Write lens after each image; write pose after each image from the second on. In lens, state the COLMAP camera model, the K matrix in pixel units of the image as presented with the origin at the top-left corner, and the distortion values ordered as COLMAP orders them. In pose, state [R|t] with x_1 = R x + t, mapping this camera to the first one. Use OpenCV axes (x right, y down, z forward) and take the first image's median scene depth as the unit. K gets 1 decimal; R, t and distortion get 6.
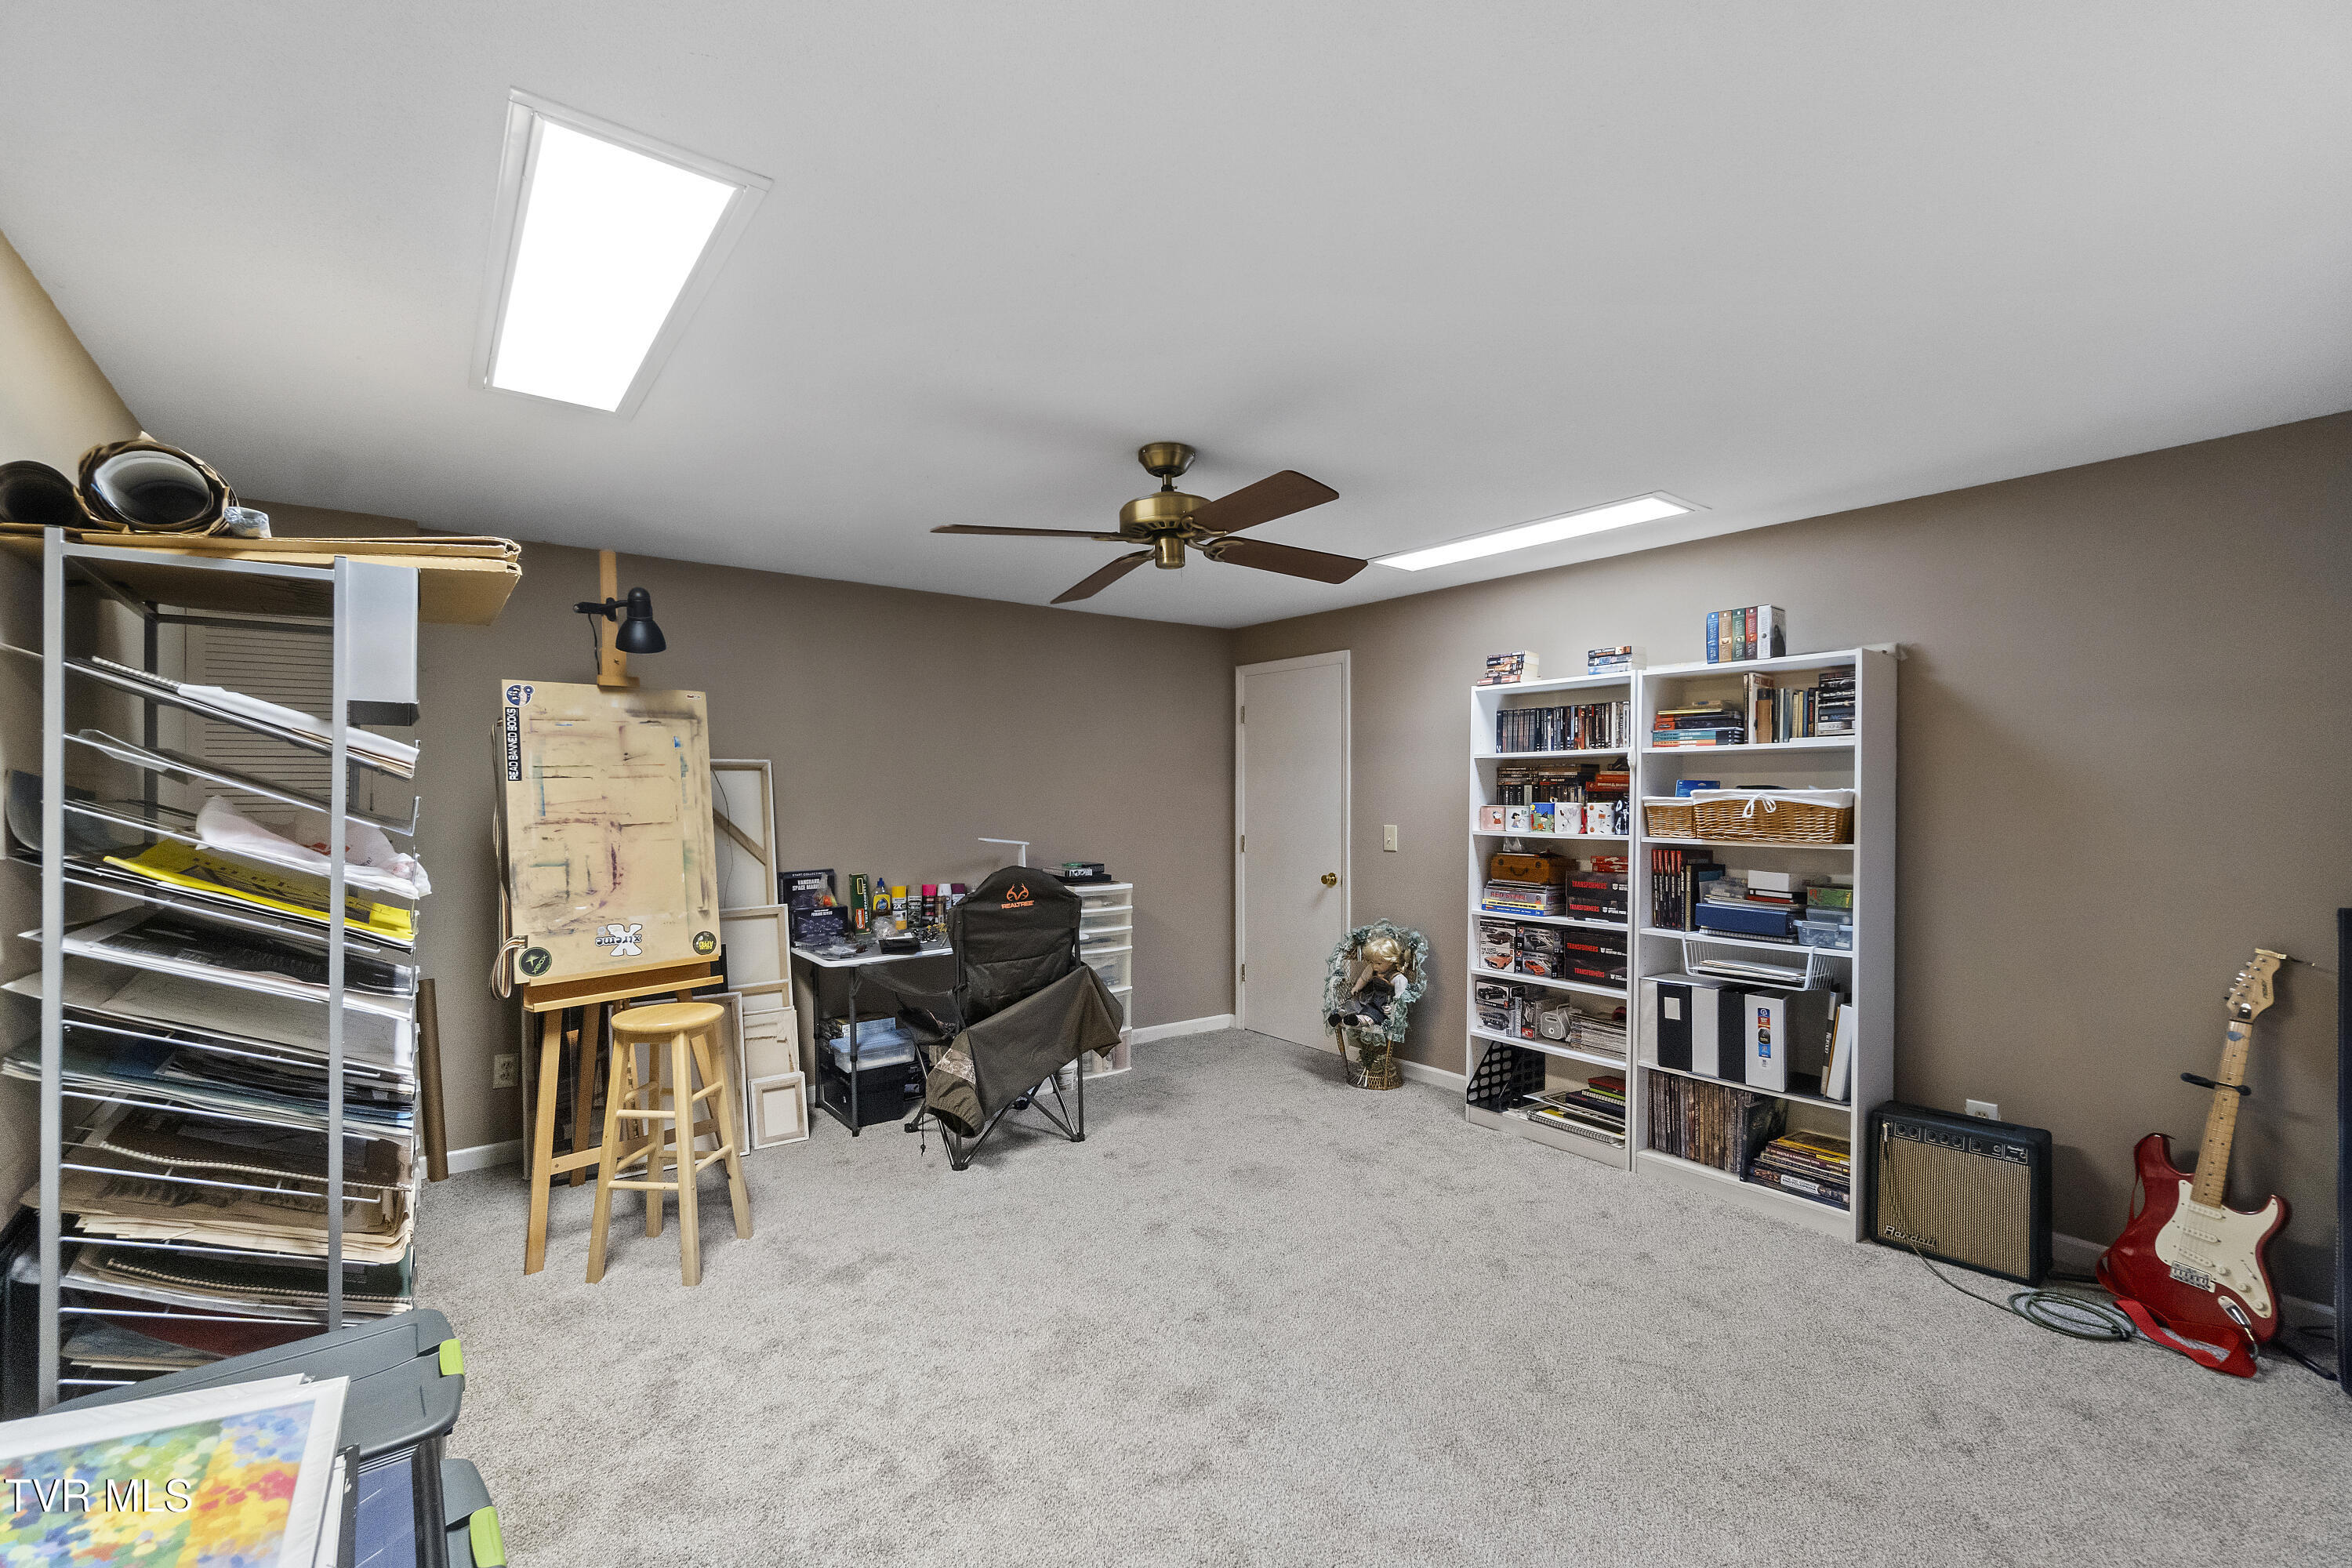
lens RADIAL K [[1018.0, 0, 1169.2], [0, 1018.0, 766.3], [0, 0, 1]] dist [-0.001114, 0.000231]
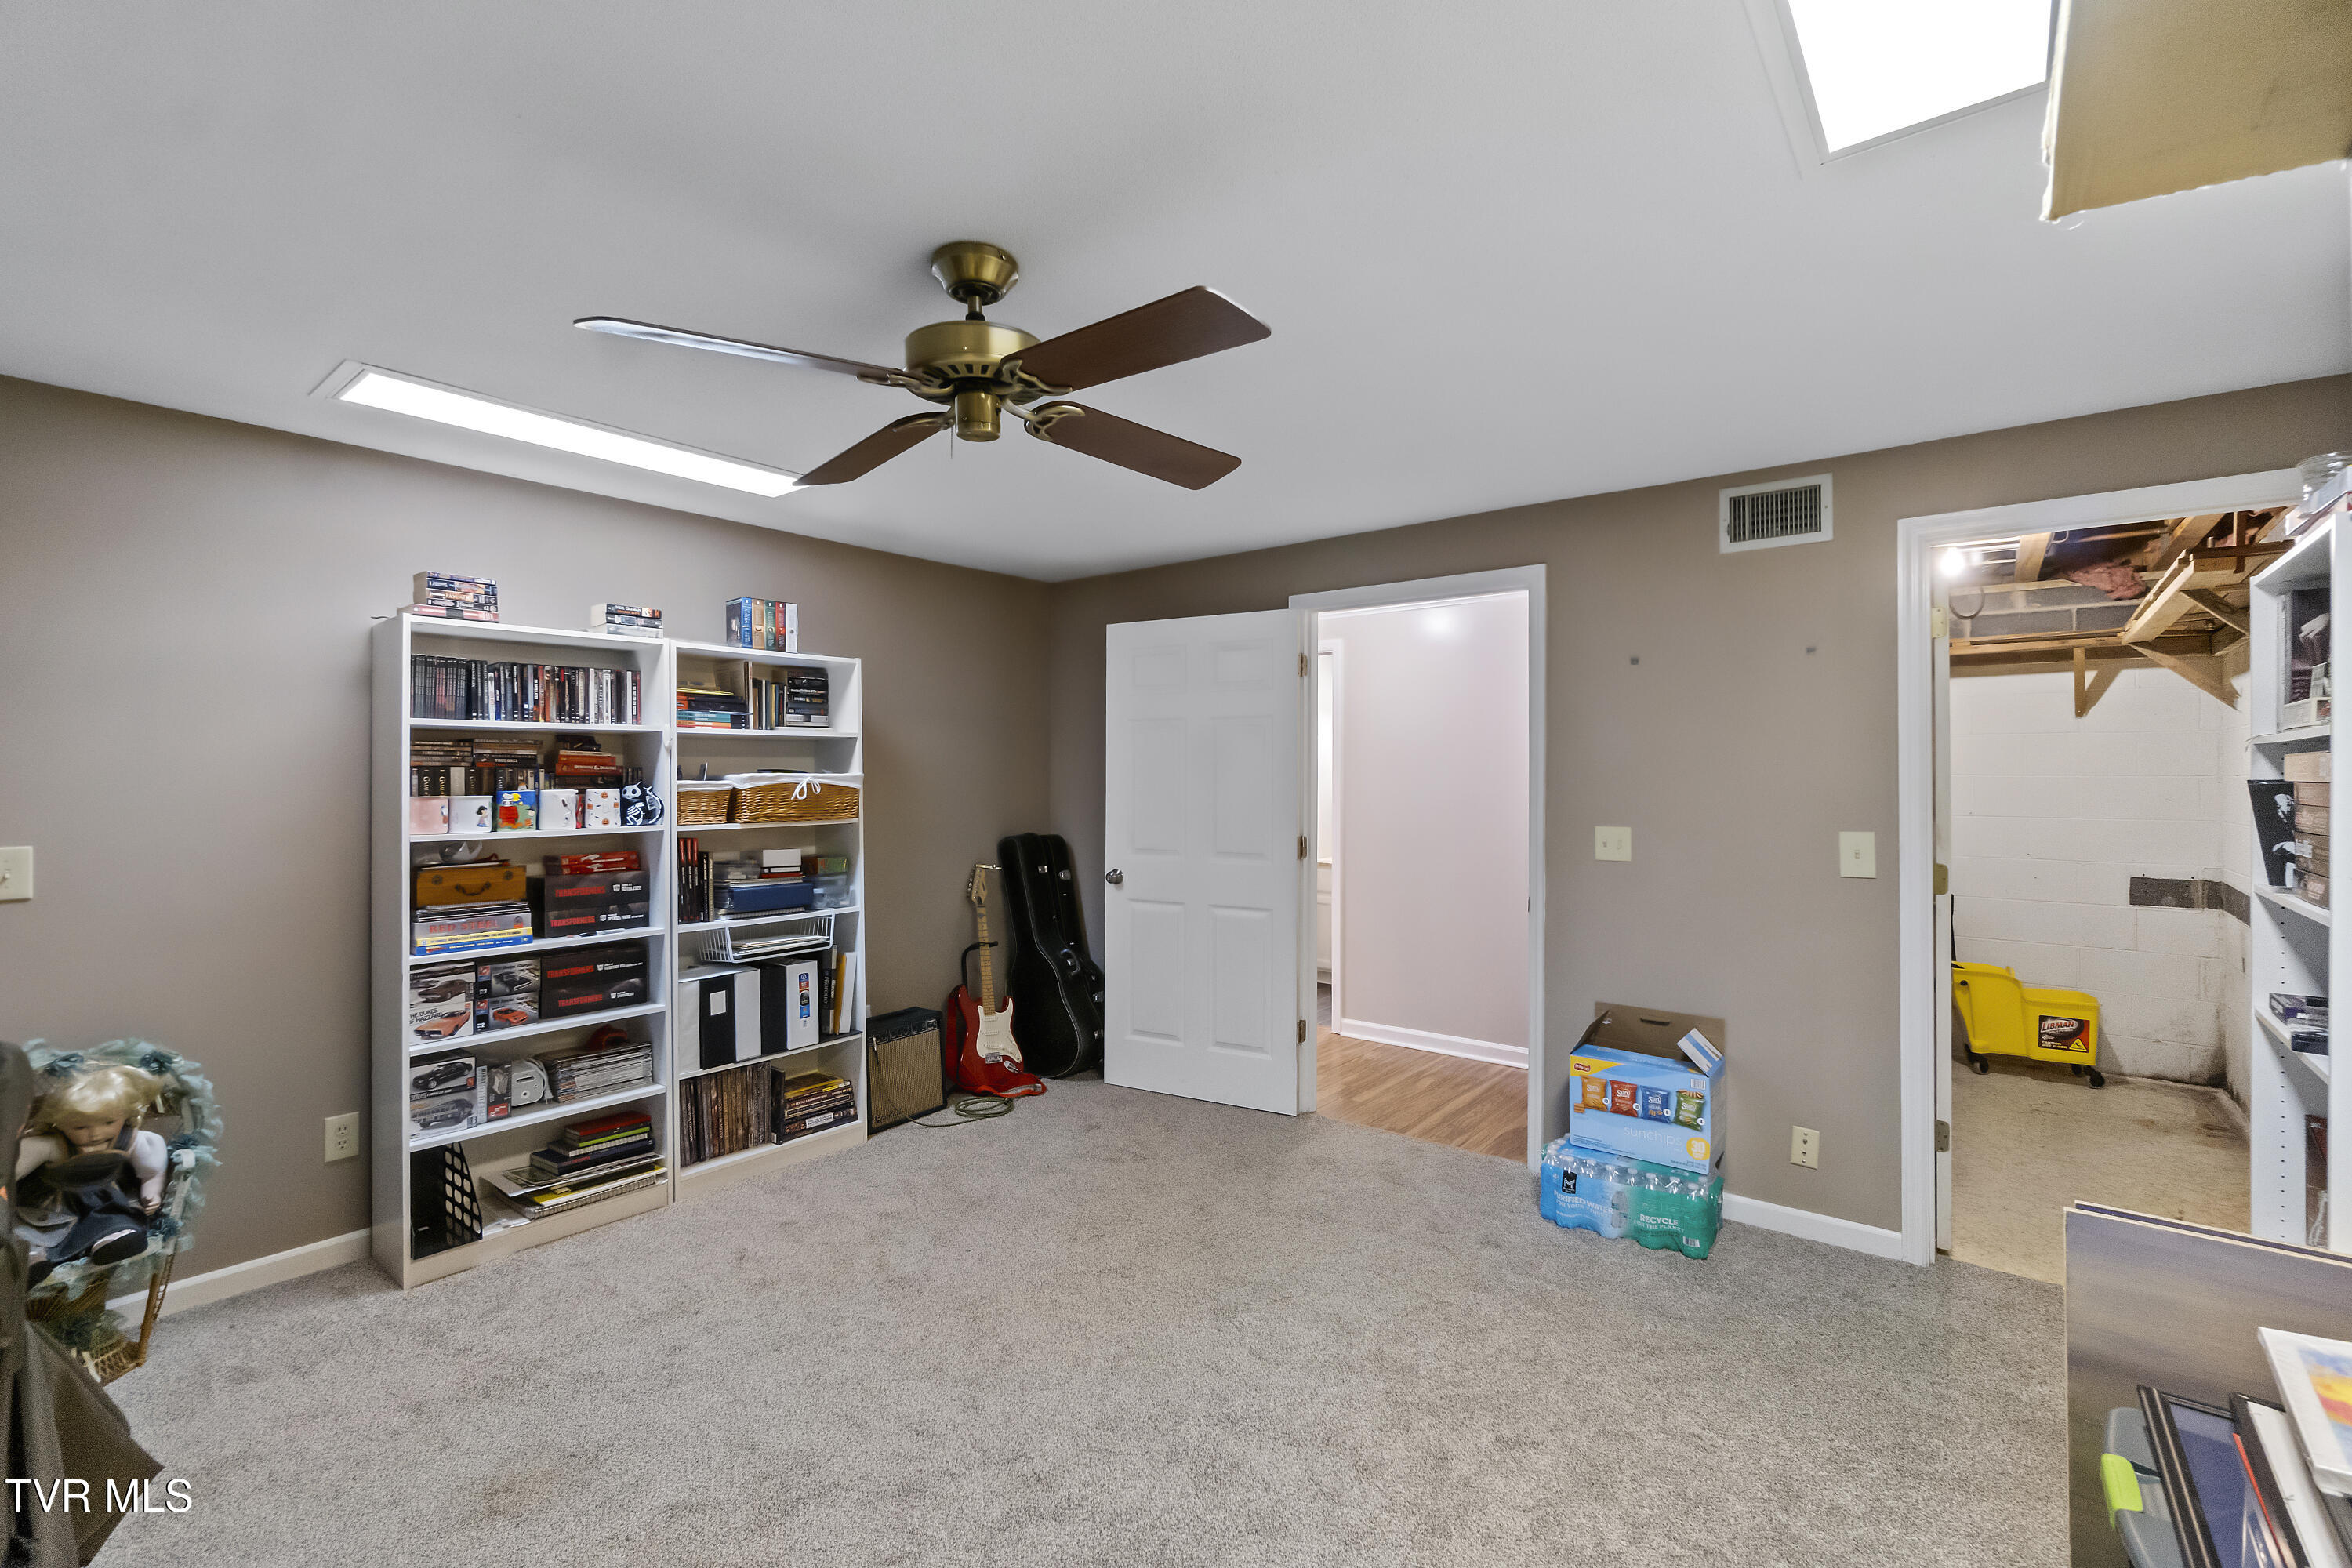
lens RADIAL K [[1018.0, 0, 1169.2], [0, 1018.0, 766.3], [0, 0, 1]] dist [-0.001114, 0.000231]
pose [[-0.241043, 0.014635, 0.970404, -0.502301], [-0.016422, 0.999682, -0.019155, 0.026398], [-0.970376, -0.020553, -0.240726, 0.775595]]
